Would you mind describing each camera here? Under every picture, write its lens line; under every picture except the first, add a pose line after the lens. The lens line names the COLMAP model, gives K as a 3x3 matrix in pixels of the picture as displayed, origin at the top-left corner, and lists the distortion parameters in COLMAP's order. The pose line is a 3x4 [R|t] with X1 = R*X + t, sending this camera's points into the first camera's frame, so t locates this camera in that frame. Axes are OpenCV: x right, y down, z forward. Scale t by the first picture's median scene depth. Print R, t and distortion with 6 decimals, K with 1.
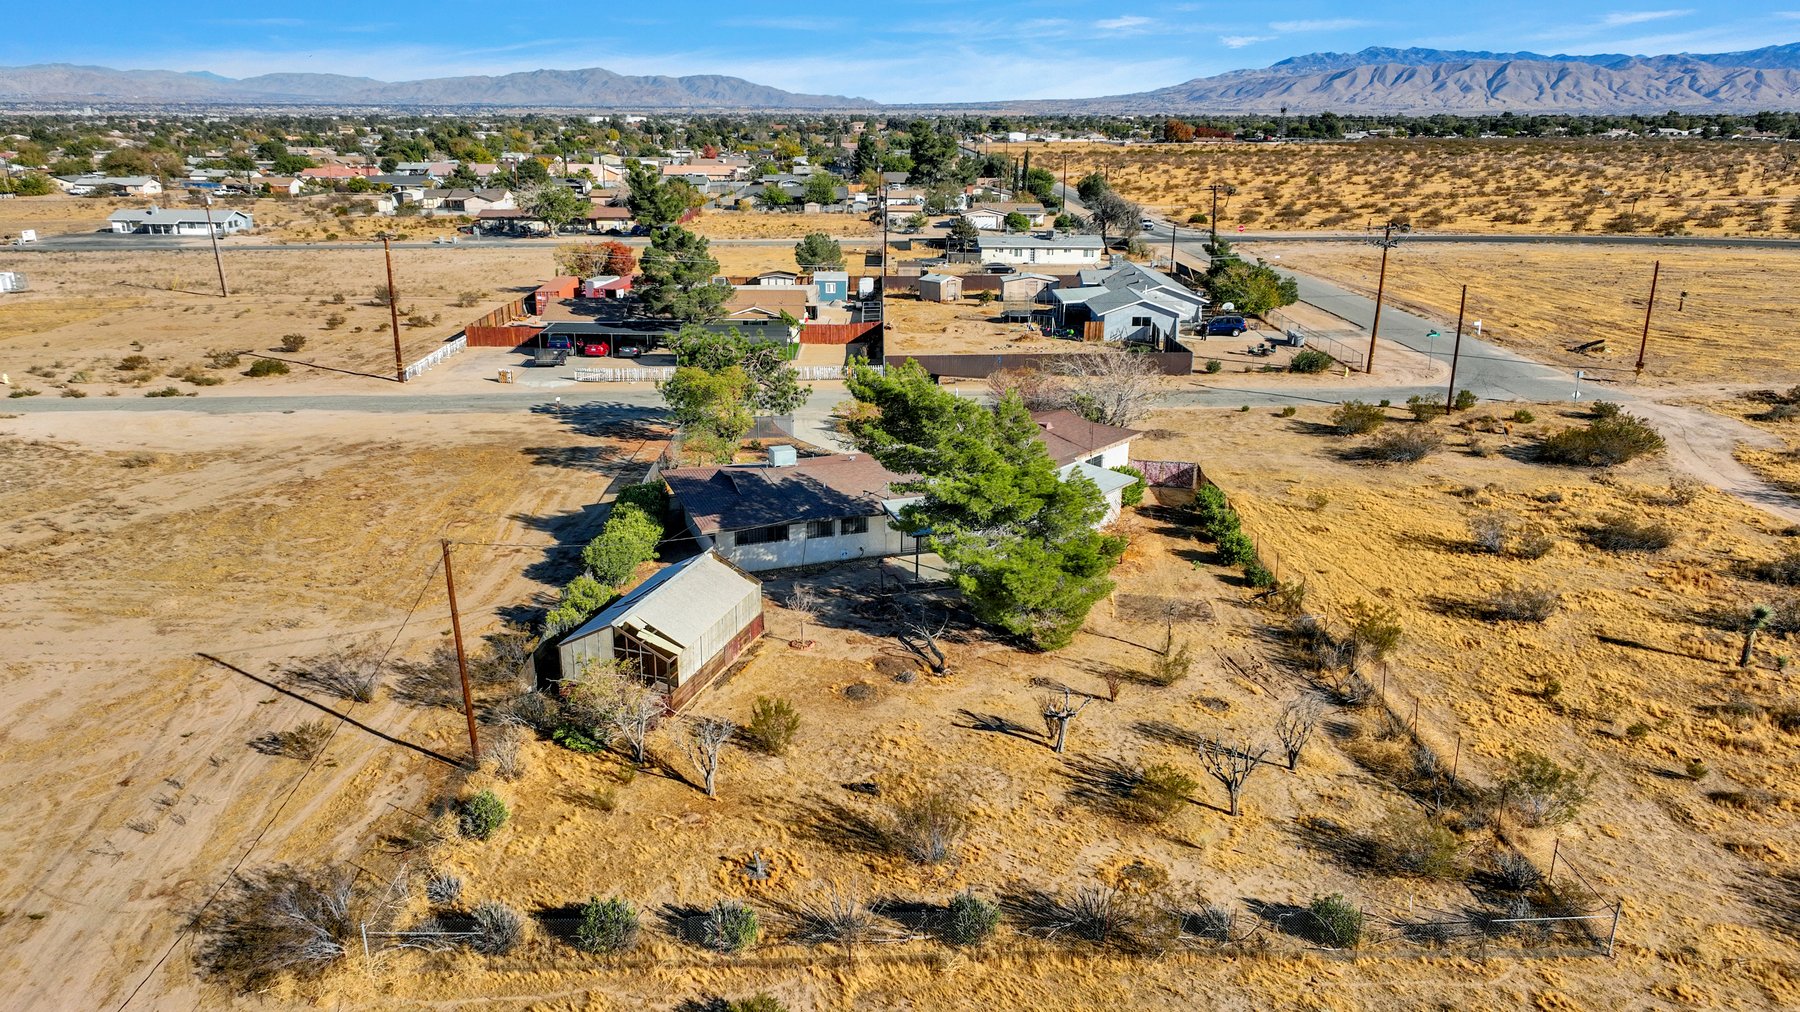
lens RADIAL K [[1269.5, 0, 900.0], [0, 1269.5, 506.0], [0, 0, 1]] dist [0.010385, 0.001240]
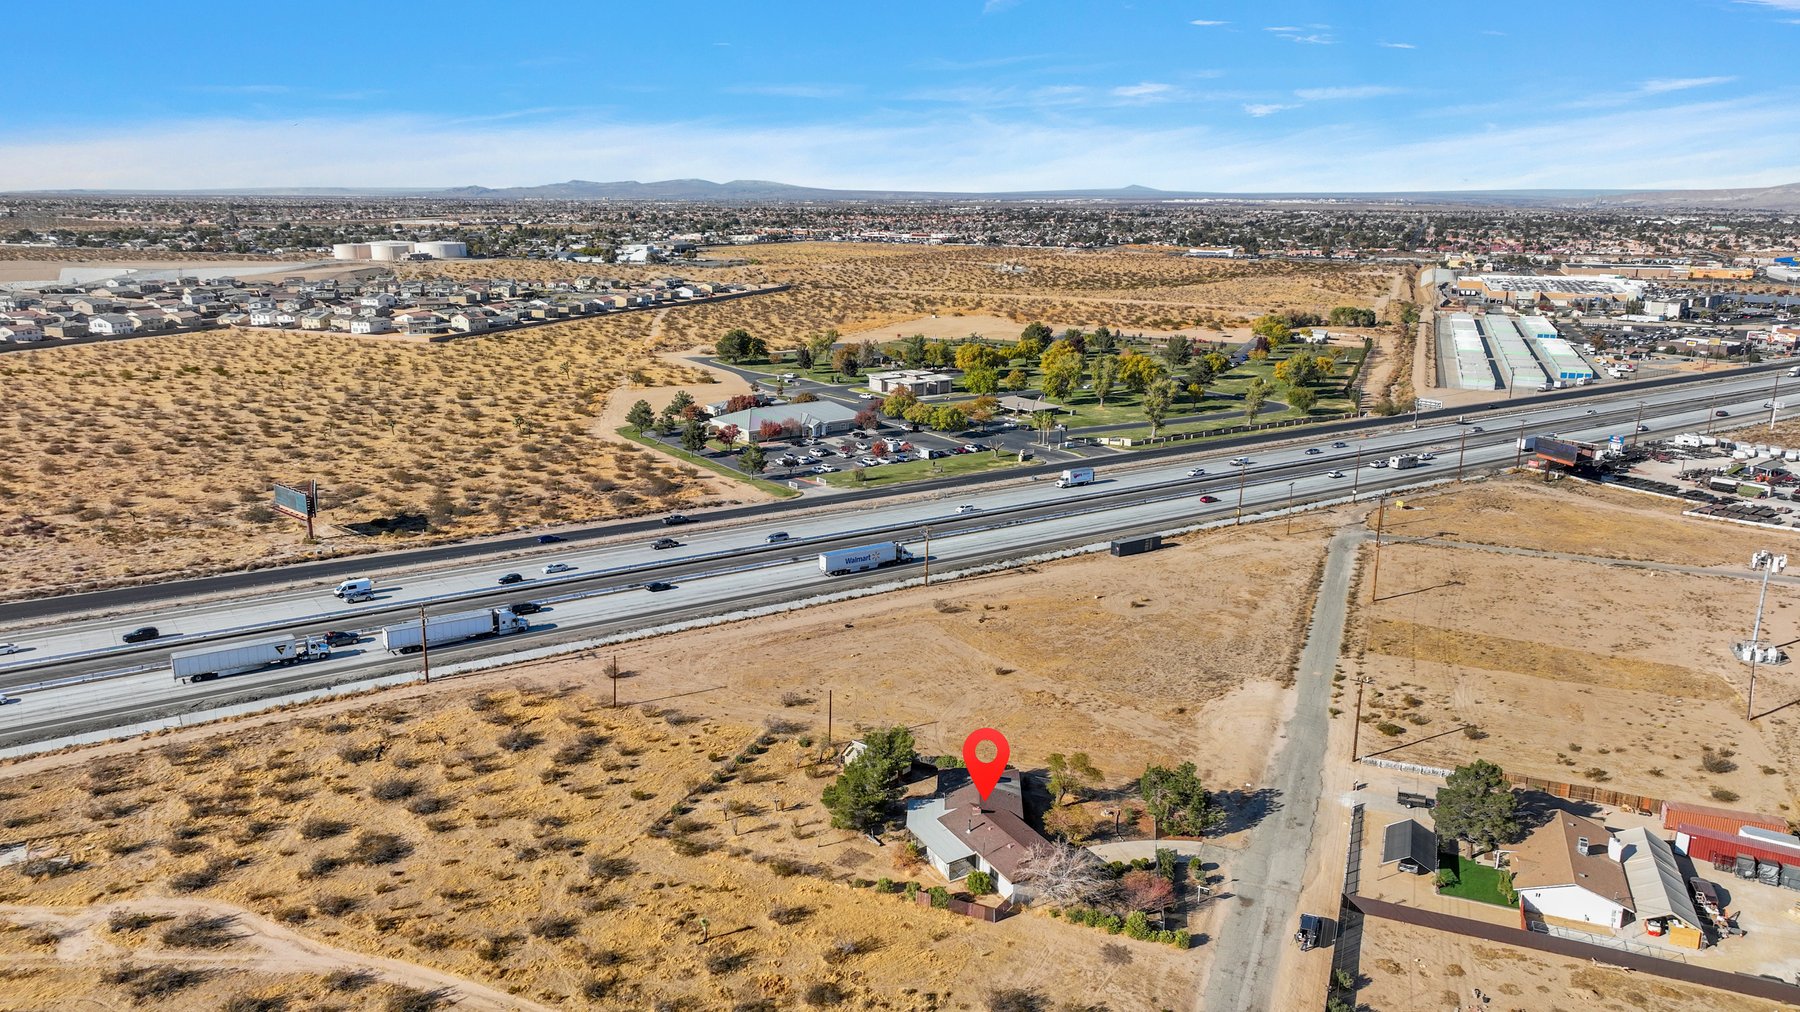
lens RADIAL K [[1279.9, 0, 891.2], [0, 1279.9, 504.1], [0, 0, 1]] dist [0.008779, 0.004104]
pose [[-0.396239, 0.211026, -0.893567, 2.222570], [-0.284138, 0.897269, 0.337897, -1.387356], [0.873075, 0.387785, -0.295572, 1.468110]]
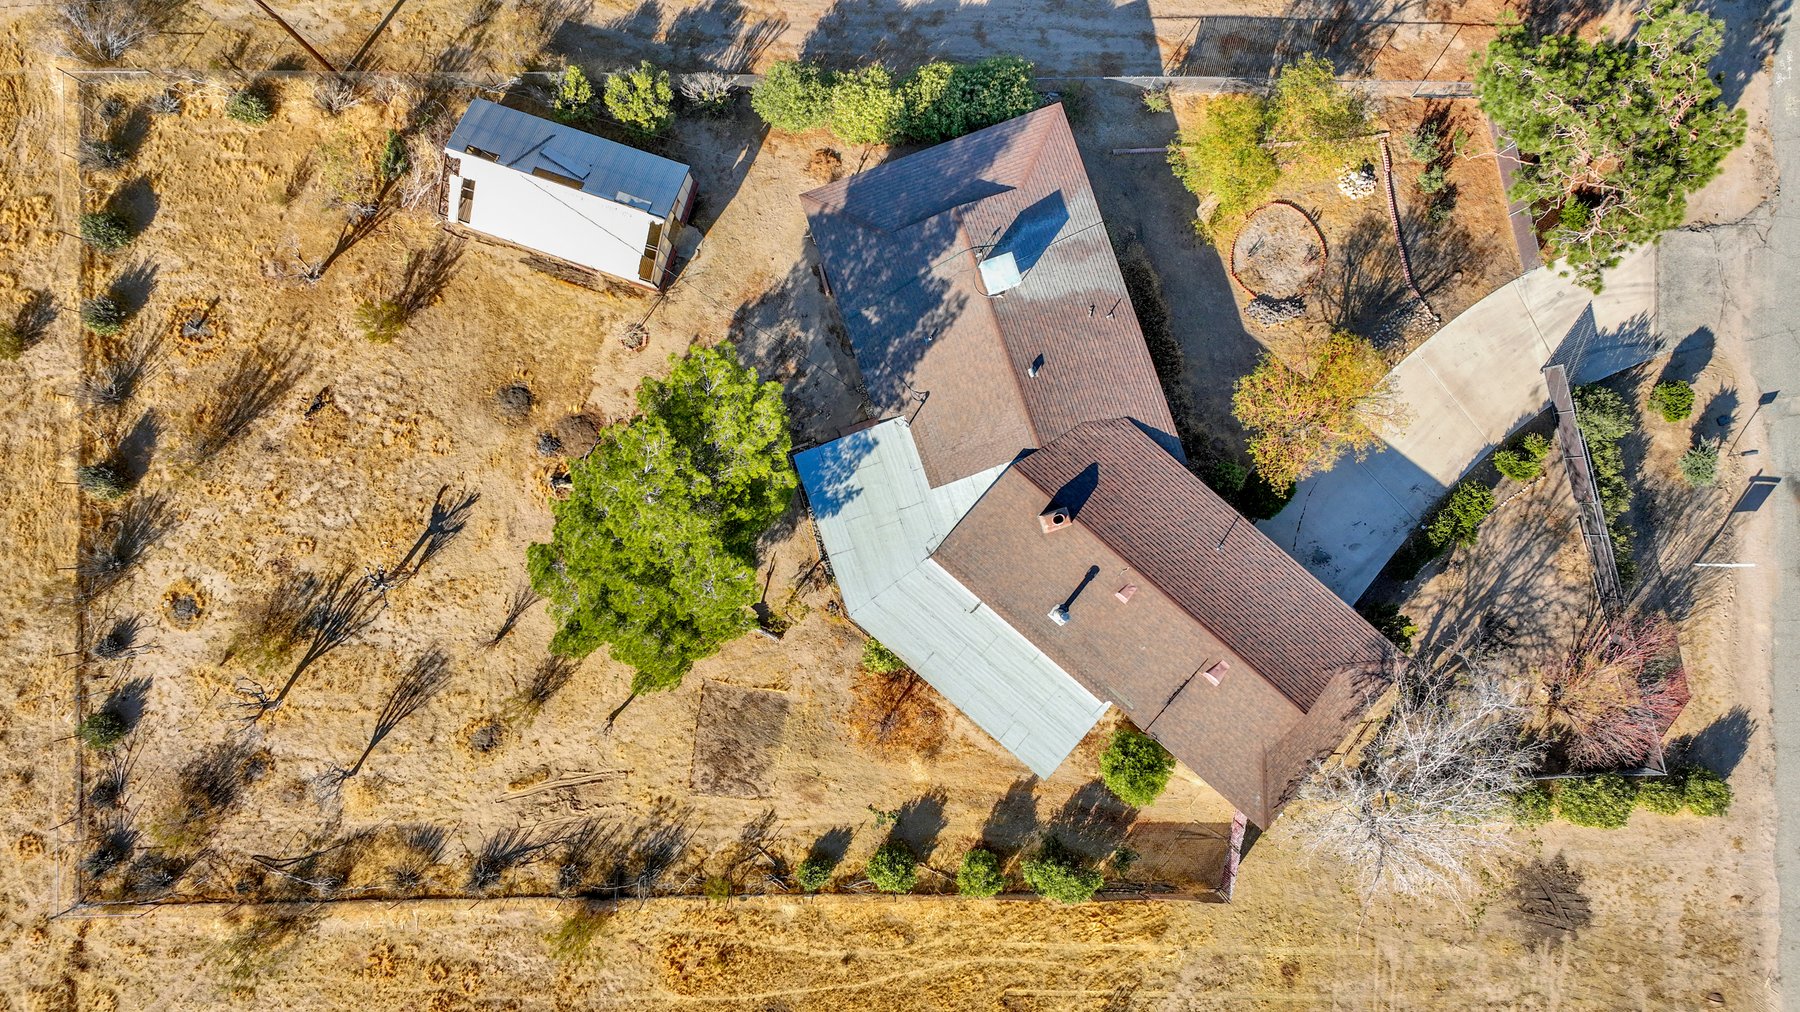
lens RADIAL K [[1279.9, 0, 891.2], [0, 1279.9, 504.1], [0, 0, 1]] dist [0.008779, 0.004104]
pose [[-0.013553, 0.999864, -0.009429, 0.046712], [-0.316953, 0.004648, 0.948430, -0.749320], [0.948344, 0.015843, 0.316847, 0.769919]]
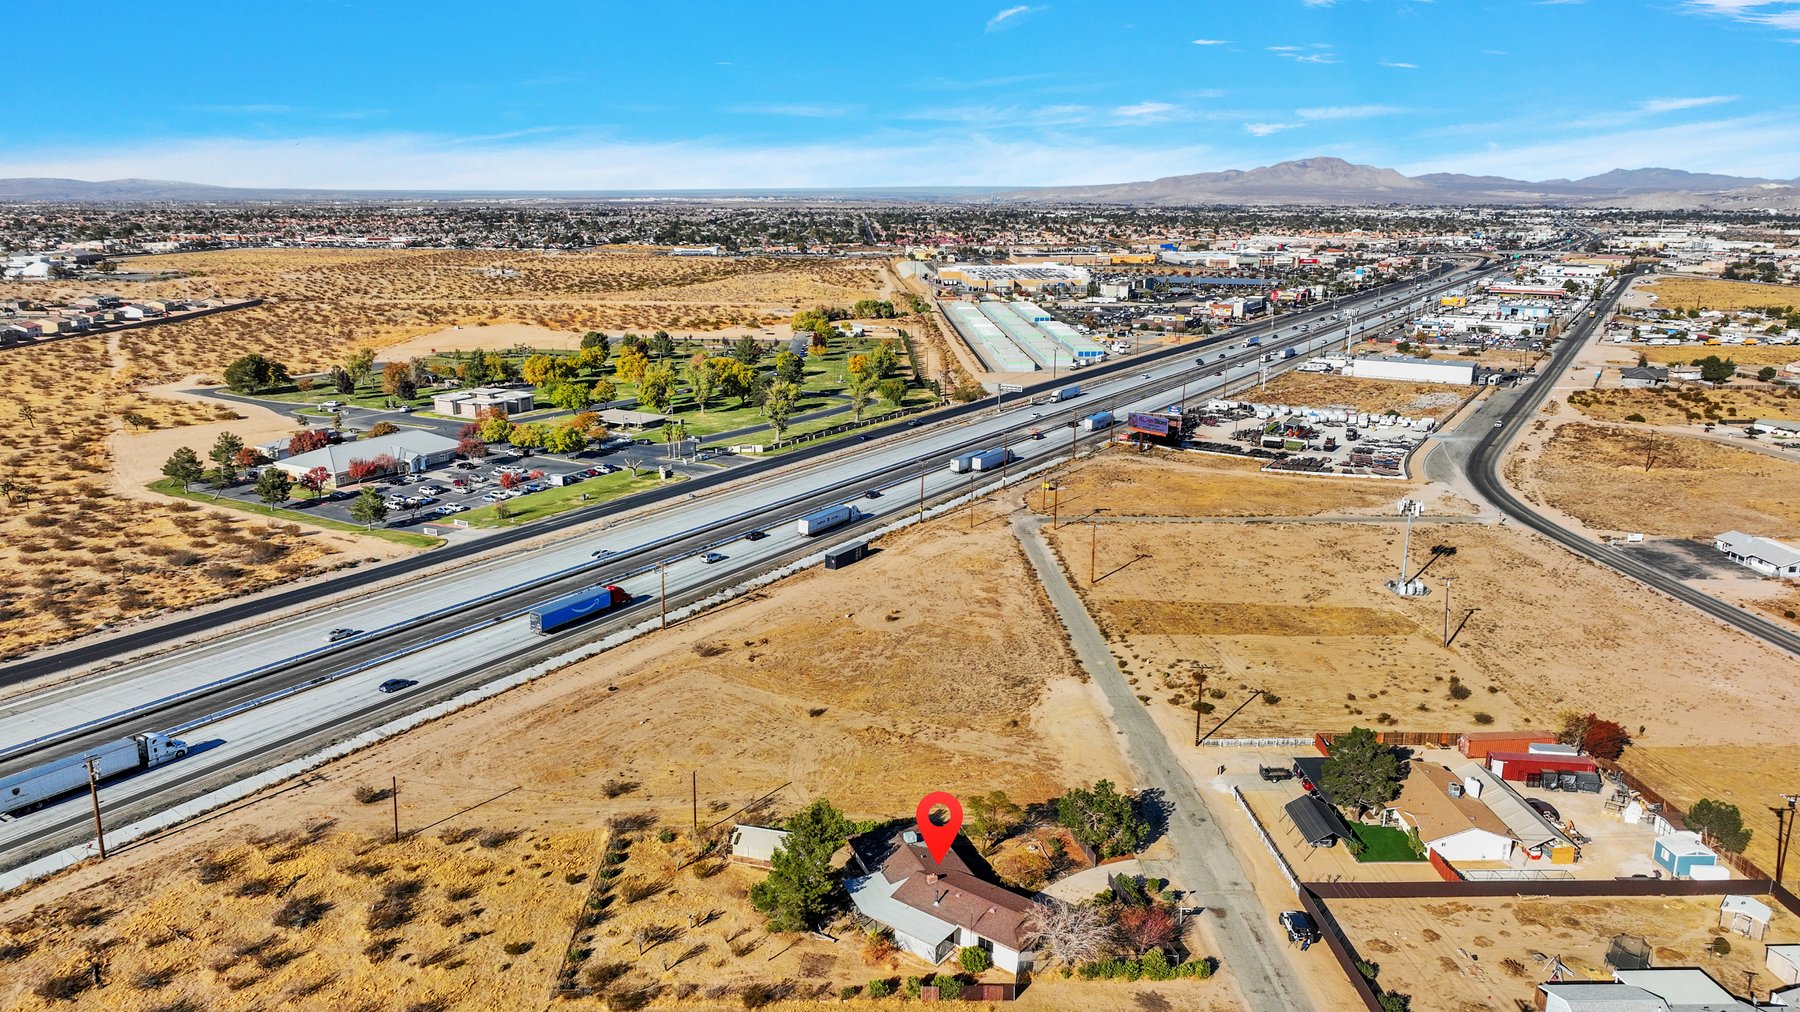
lens RADIAL K [[1279.9, 0, 891.2], [0, 1279.9, 504.1], [0, 0, 1]] dist [0.008779, 0.004104]
pose [[0.012071, 0.232316, -0.972565, 2.086962], [-0.301488, 0.928218, 0.217981, -1.133061], [0.953394, 0.290585, 0.081245, 0.663757]]
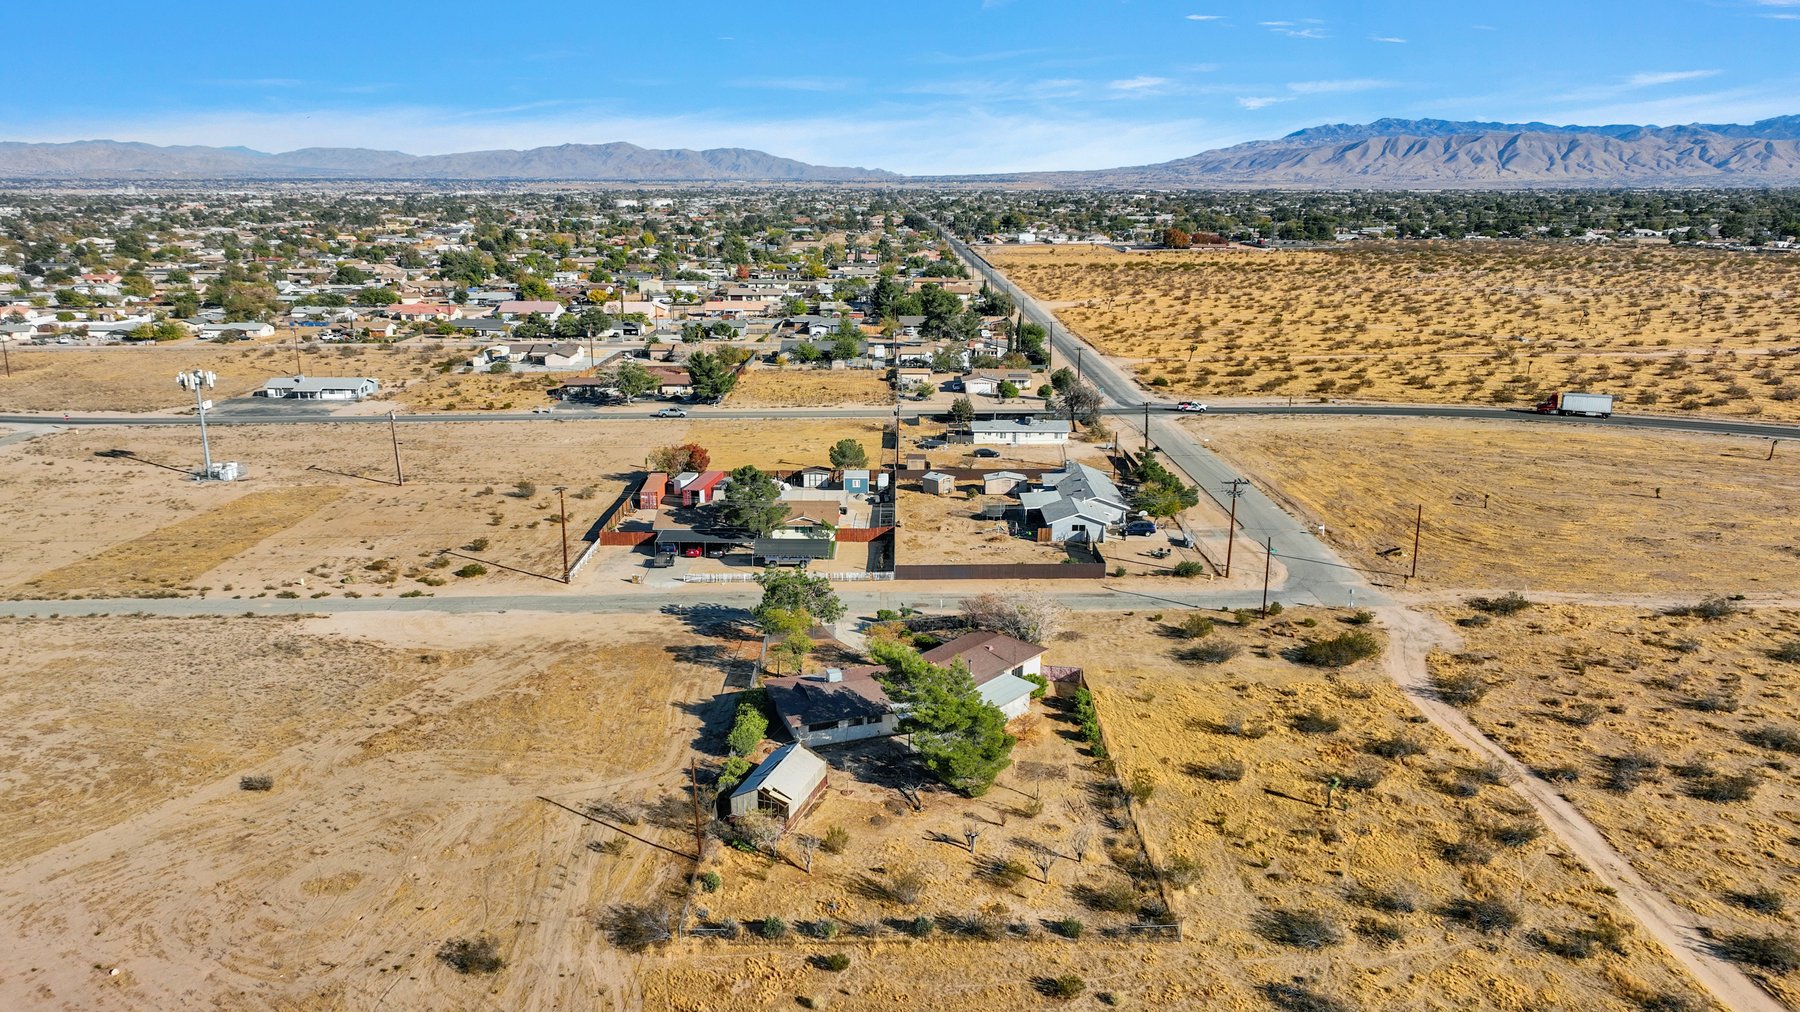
lens RADIAL K [[1269.5, 0, 900.0], [0, 1269.5, 506.0], [0, 0, 1]] dist [0.010385, 0.001240]
pose [[0.999898, 0.000633, -0.014275, 0.025769], [-0.001356, 0.998713, -0.050691, -0.198095], [0.014225, 0.050705, 0.998612, -0.821015]]
